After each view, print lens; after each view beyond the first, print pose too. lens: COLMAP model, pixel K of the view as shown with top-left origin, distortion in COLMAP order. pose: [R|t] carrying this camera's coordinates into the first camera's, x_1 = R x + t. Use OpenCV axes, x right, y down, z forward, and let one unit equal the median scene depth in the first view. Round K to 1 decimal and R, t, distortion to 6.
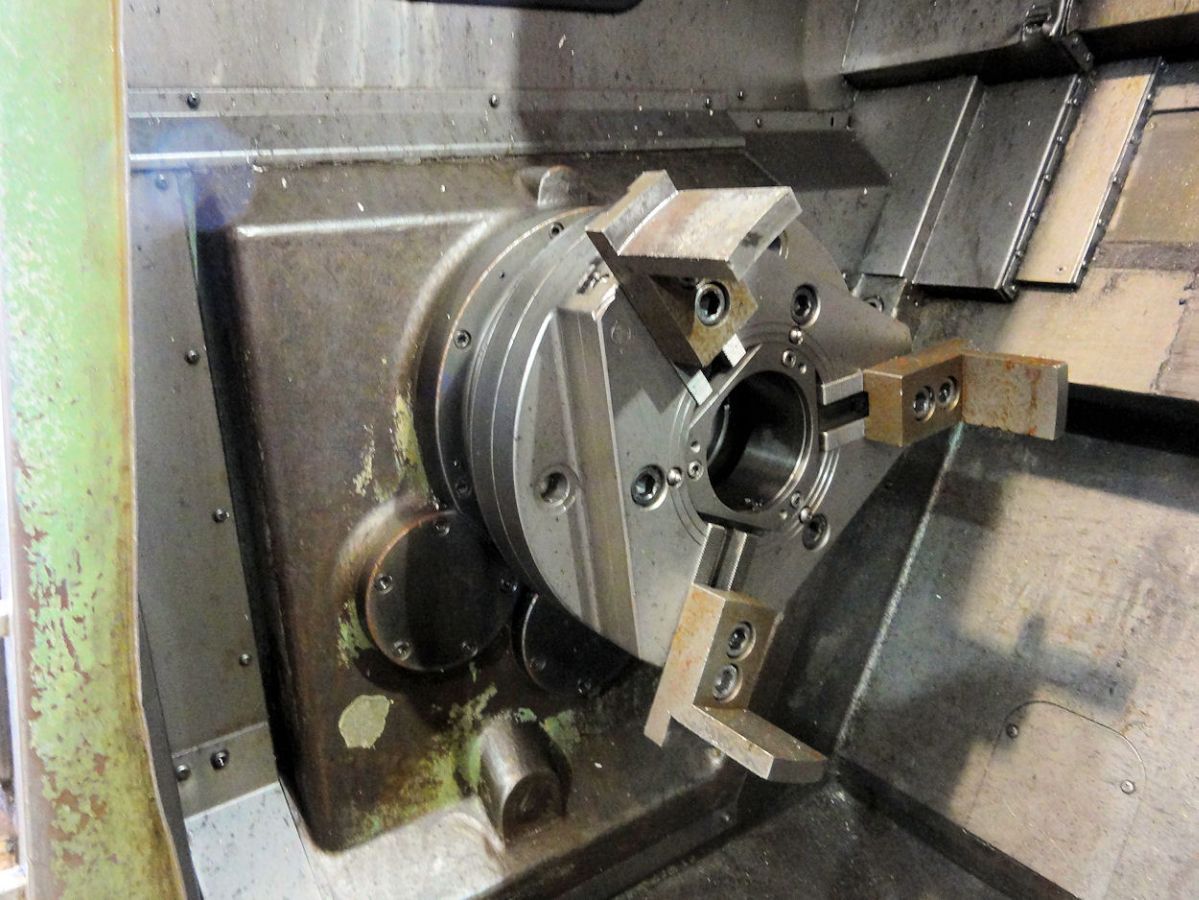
lens RADIAL K [[916.1, 0, 597.7], [0, 916.1, 452.5], [0, 0, 1]] dist [0.006563, -0.004218]
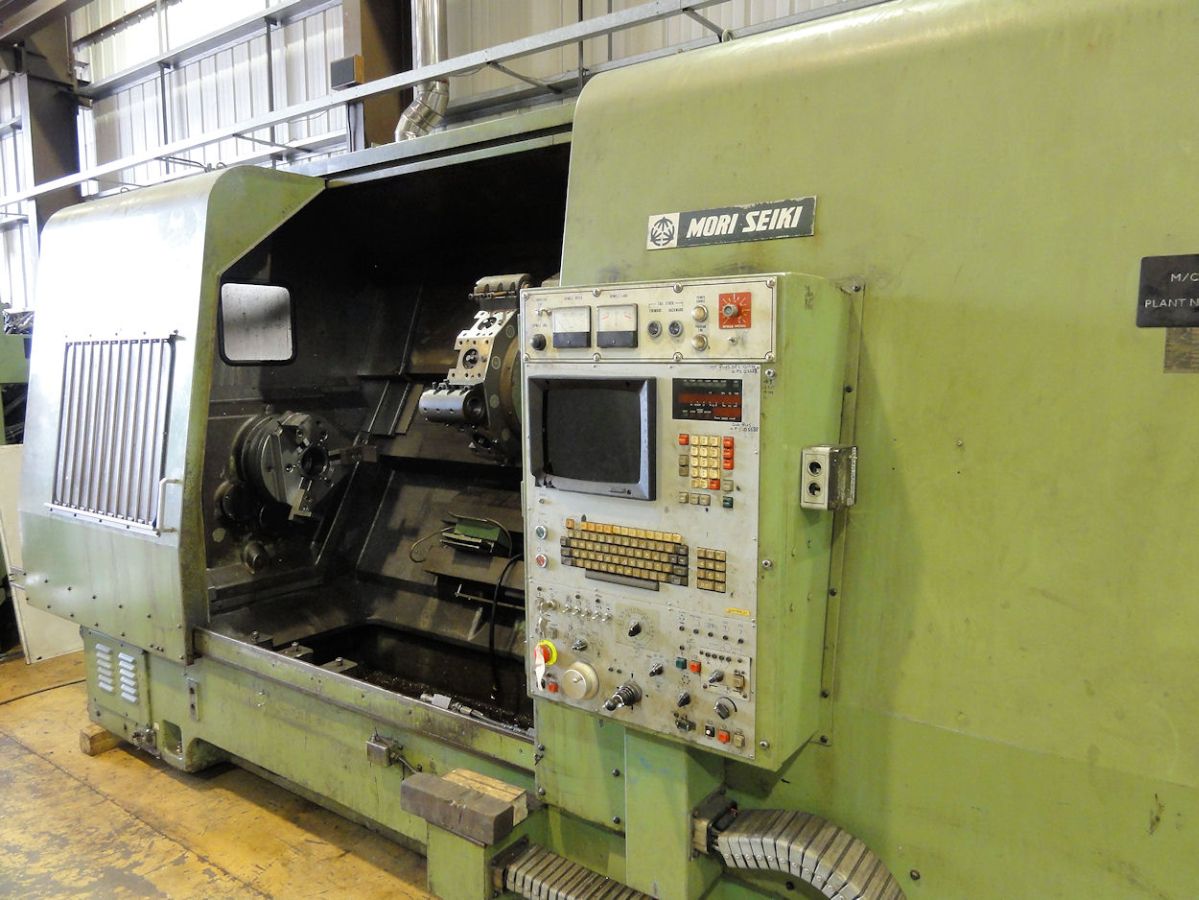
lens RADIAL K [[851.0, 0, 610.6], [0, 851.0, 447.2], [0, 0, 1]] dist [-0.015030, 0.001390]
pose [[0.940926, 0.005511, 0.338569, 0.104001], [0.058117, 0.982403, -0.177504, 0.653796], [-0.333589, 0.186695, 0.924047, -3.033916]]
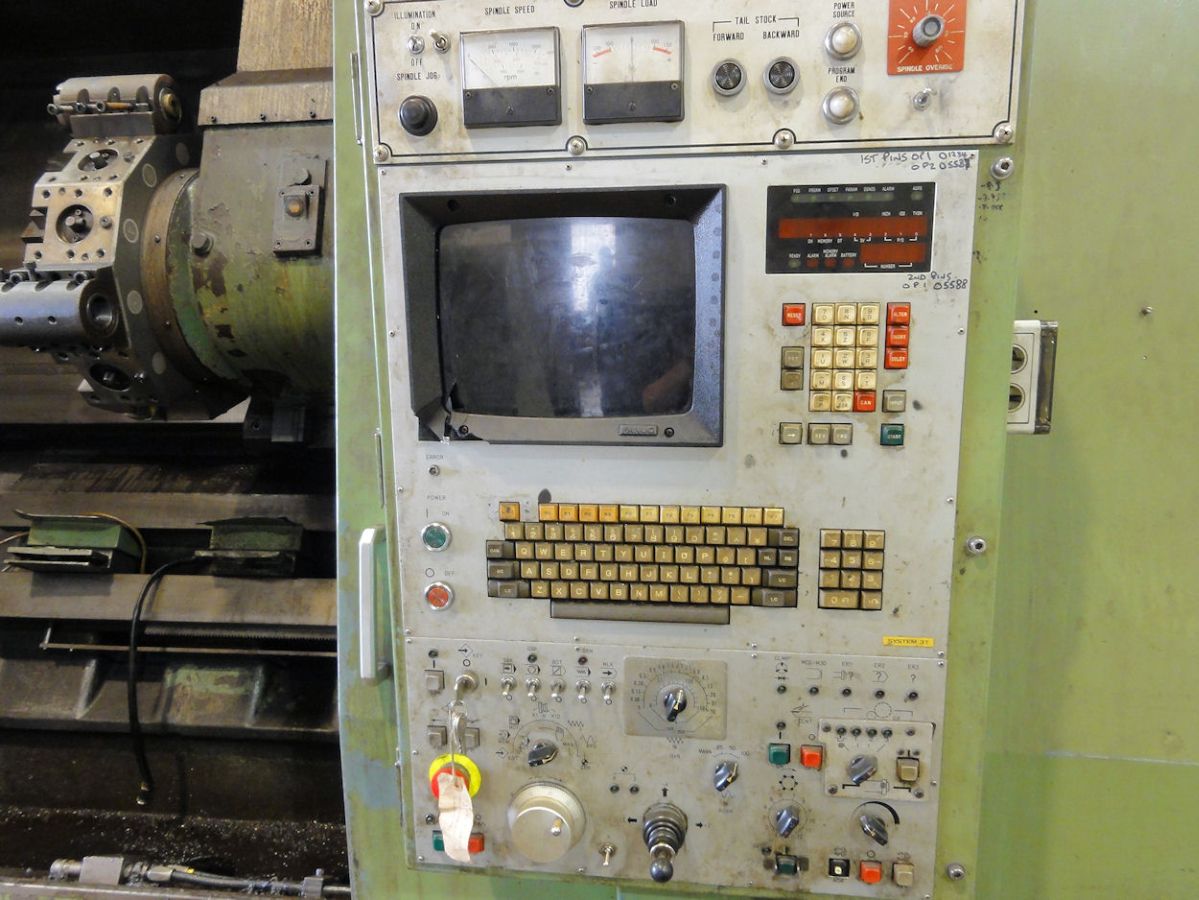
lens RADIAL K [[916.1, 0, 600.5], [0, 916.1, 450.8], [0, 0, 1]] dist [0.006563, -0.004218]
pose [[0.678927, -0.094481, 0.728101, -0.000717], [0.191102, 0.980245, -0.050995, 0.428612], [-0.708899, 0.173763, 0.683570, -1.612085]]
